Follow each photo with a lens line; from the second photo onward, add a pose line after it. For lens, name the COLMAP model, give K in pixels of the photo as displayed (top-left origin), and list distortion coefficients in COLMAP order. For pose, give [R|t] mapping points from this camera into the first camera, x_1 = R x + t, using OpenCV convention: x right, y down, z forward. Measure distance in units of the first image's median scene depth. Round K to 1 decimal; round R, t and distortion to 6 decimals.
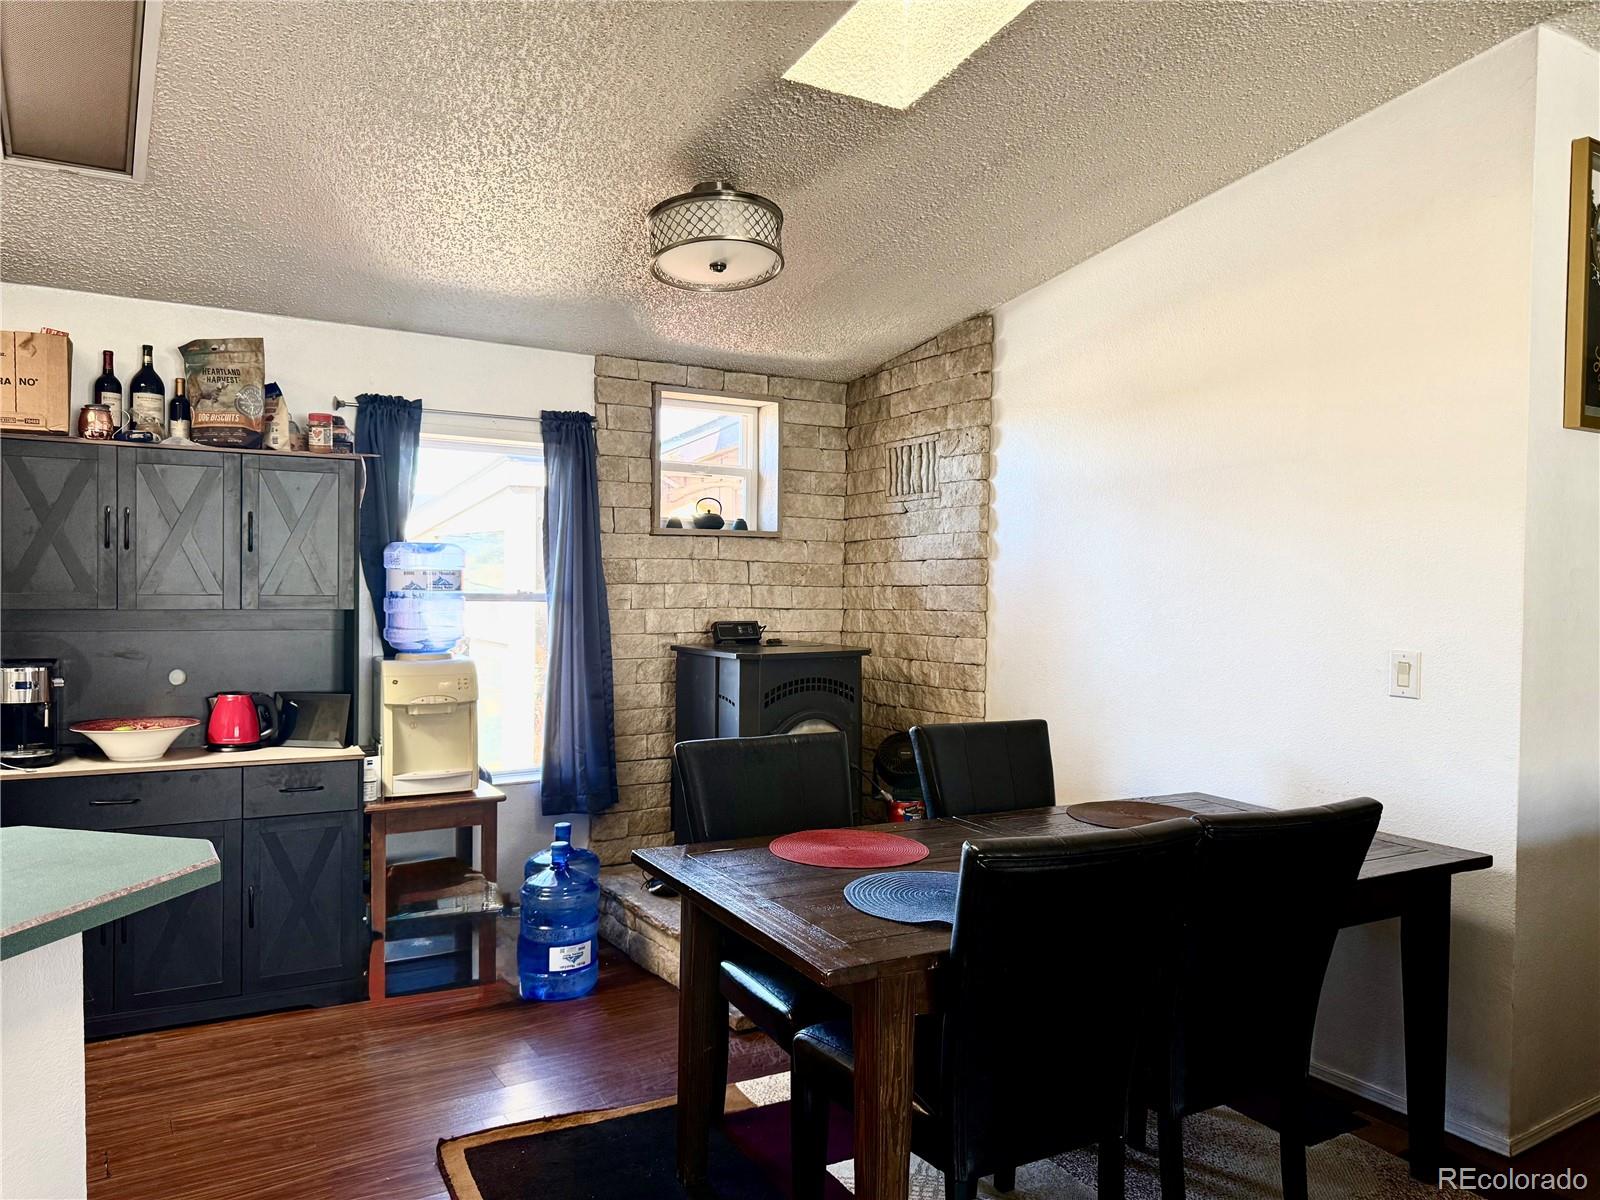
lens RADIAL K [[1104.5, 0, 813.3], [0, 1104.5, 602.2], [0, 0, 1]] dist [0.048820, -0.087195]
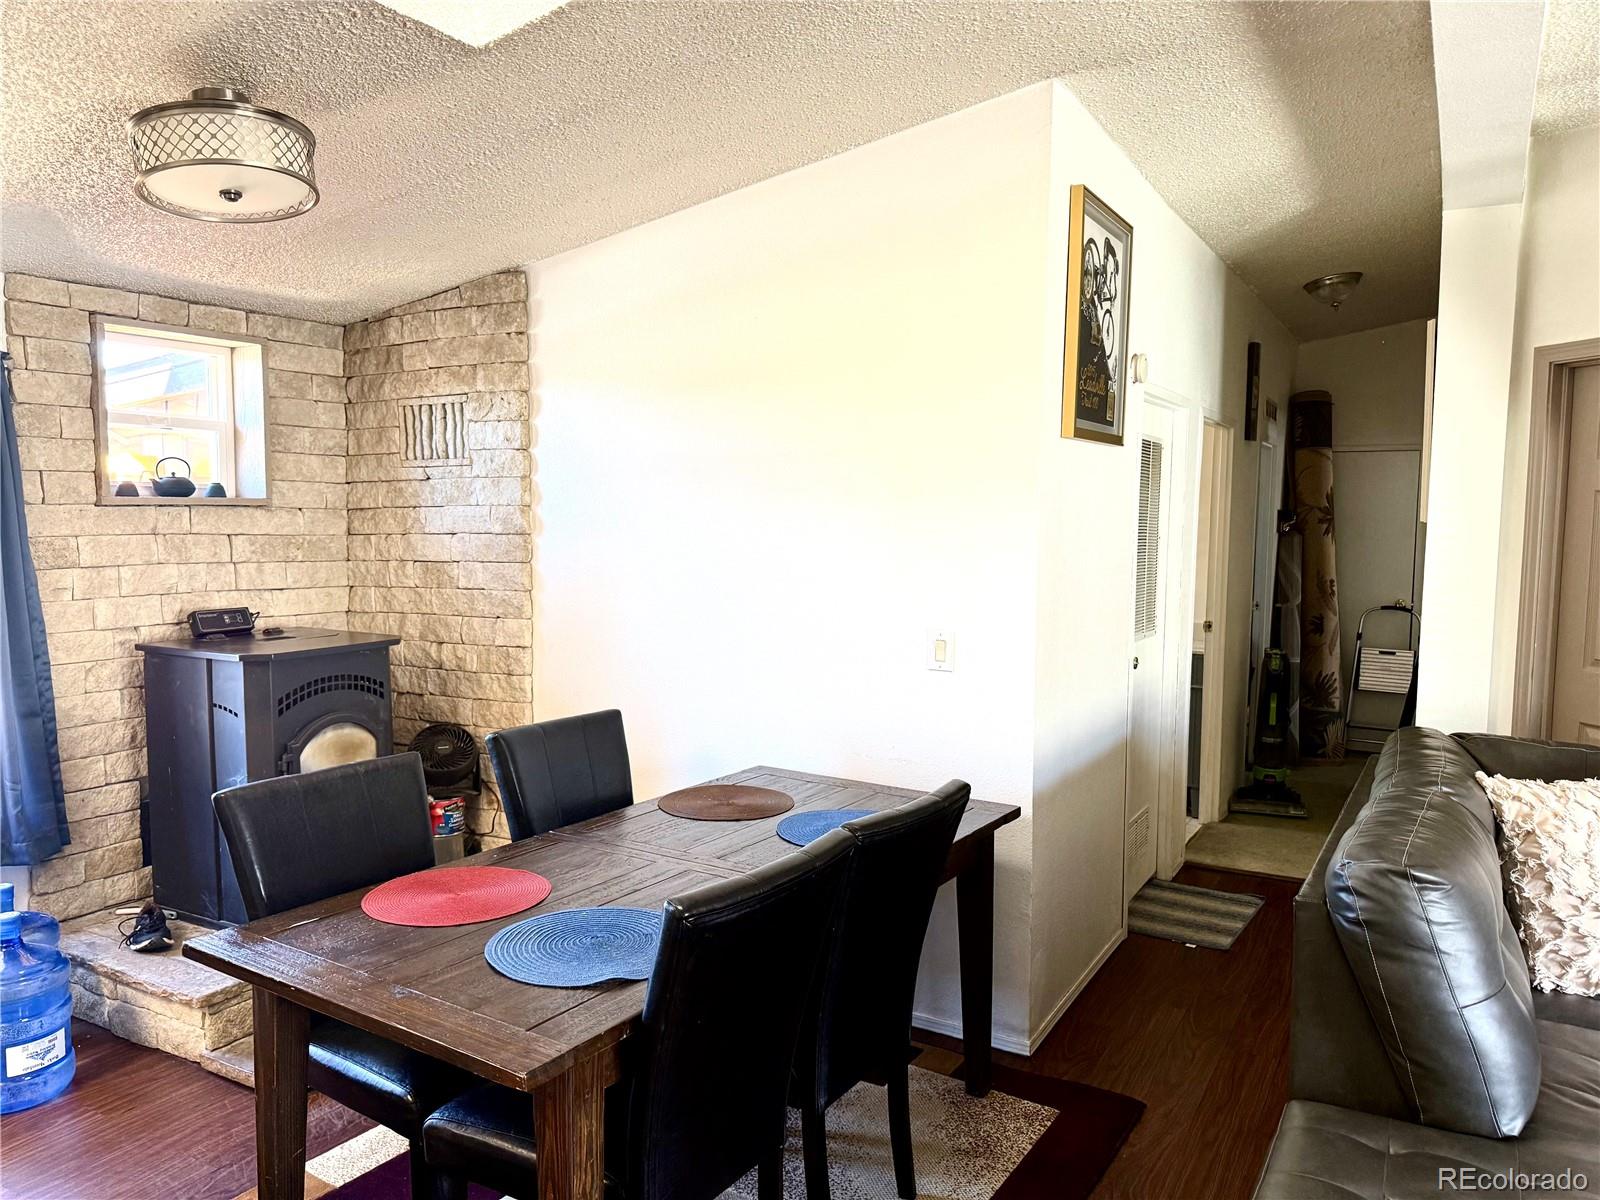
lens RADIAL K [[1104.5, 0, 813.3], [0, 1104.5, 602.2], [0, 0, 1]] dist [0.048820, -0.087195]
pose [[0.878710, -0.040665, 0.475620, -0.078073], [0.009688, 0.997679, 0.067401, -0.041244], [-0.477257, -0.054618, 0.877065, 0.053623]]
